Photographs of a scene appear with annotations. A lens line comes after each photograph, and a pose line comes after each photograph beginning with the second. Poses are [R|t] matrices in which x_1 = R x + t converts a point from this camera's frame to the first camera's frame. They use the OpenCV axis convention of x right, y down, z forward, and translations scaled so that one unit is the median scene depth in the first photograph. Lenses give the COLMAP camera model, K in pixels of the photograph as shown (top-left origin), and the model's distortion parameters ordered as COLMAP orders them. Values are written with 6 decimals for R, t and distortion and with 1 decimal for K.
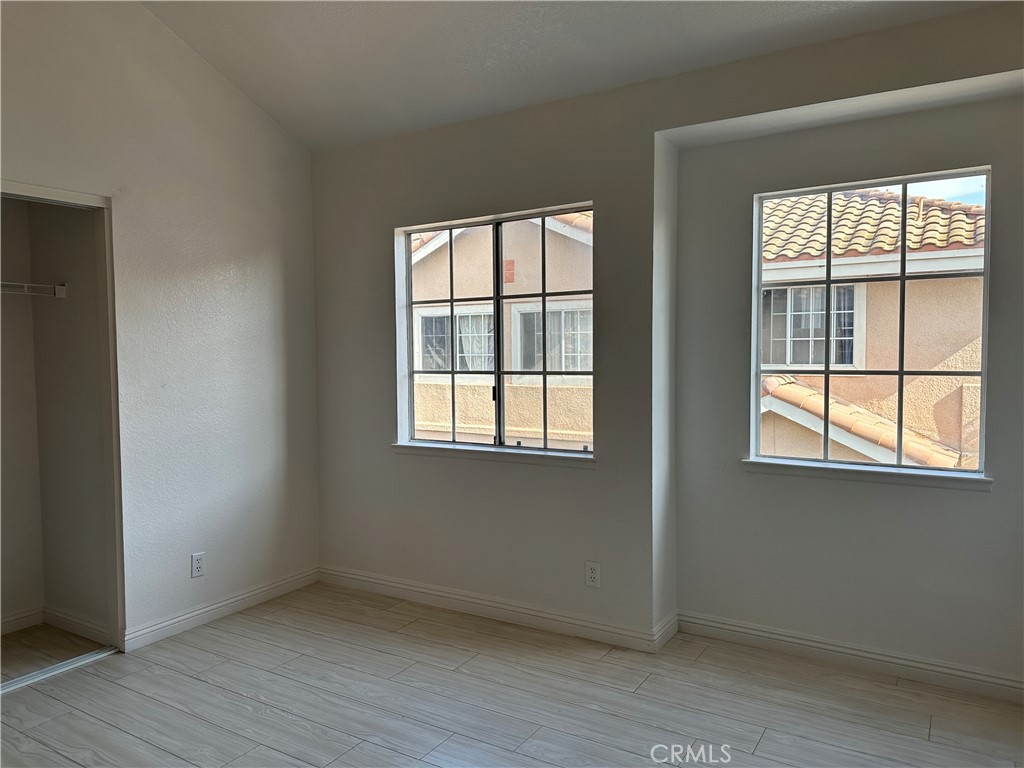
lens RADIAL K [[721.8, 0, 511.8], [0, 721.8, 383.7], [0, 0, 1]] dist [0.035242, -0.040171]
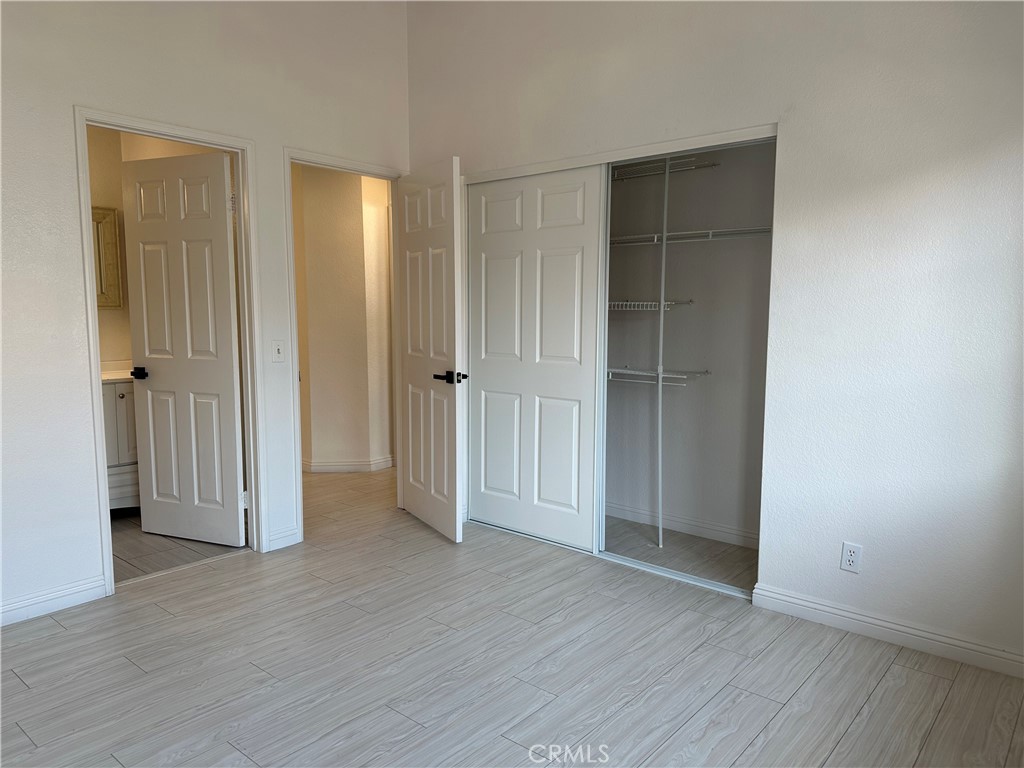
lens RADIAL K [[721.8, 0, 511.2], [0, 721.8, 386.6], [0, 0, 1]] dist [0.035242, -0.040171]
pose [[-0.147210, 0.120996, -0.981677, 0.435624], [-0.050058, 0.990306, 0.129566, -0.027275], [0.987838, 0.068214, -0.139726, 0.805637]]
